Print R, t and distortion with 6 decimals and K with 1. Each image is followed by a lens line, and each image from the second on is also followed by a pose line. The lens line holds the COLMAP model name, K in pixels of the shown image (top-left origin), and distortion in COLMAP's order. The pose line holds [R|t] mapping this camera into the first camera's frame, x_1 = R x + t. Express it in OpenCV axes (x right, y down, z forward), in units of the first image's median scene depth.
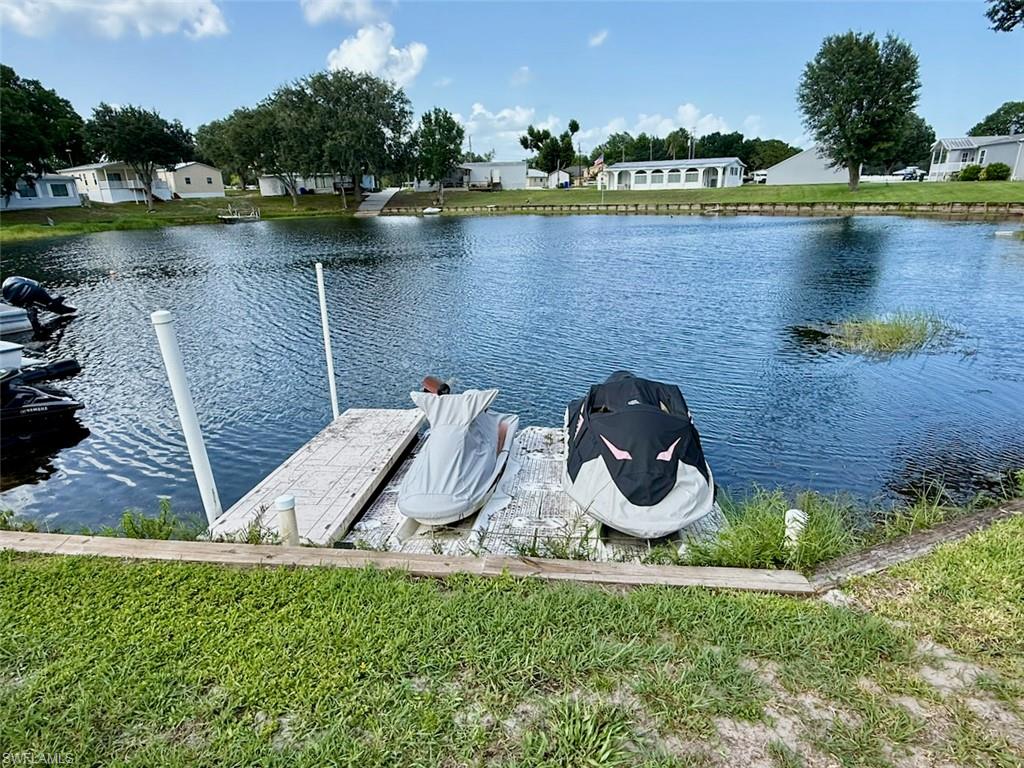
lens RADIAL K [[553.2, 0, 513.1], [0, 553.2, 380.7], [0, 0, 1]] dist [0.000207, 0.000418]
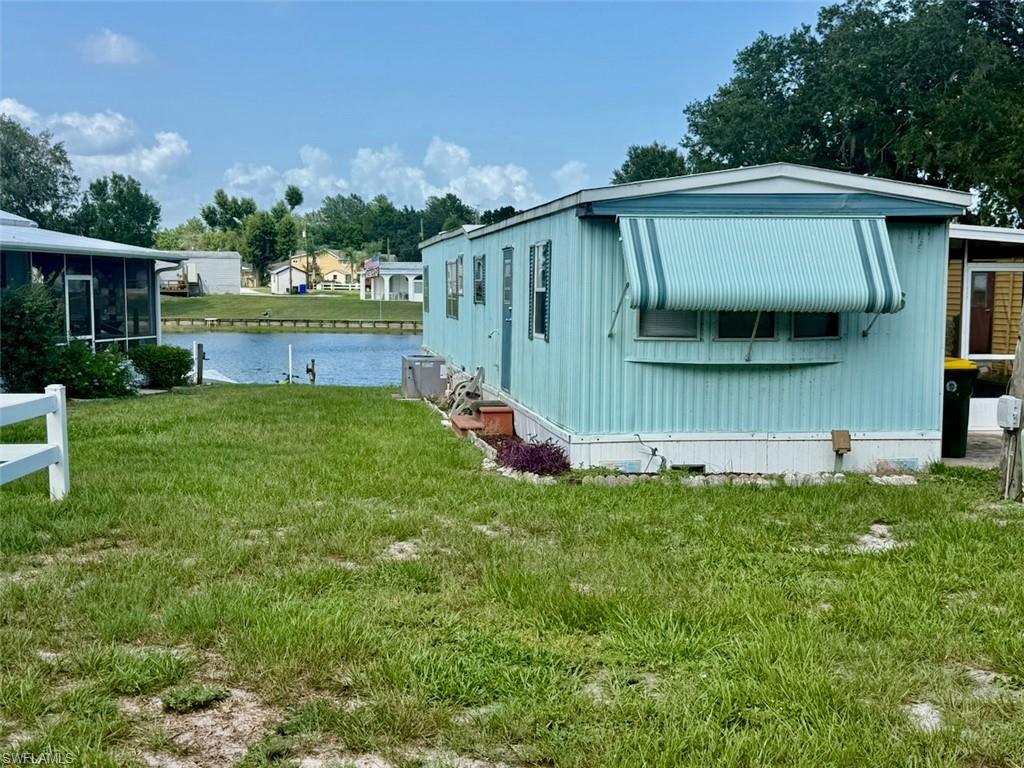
lens RADIAL K [[1291.9, 0, 507.2], [0, 1291.9, 381.8], [0, 0, 1]] dist [0.125511, 0.000000]
pose [[0.943931, 0.005984, 0.330088, -0.211733], [0.078139, 0.967378, -0.240985, 0.158758], [-0.320762, 0.253266, 0.912671, -0.511036]]
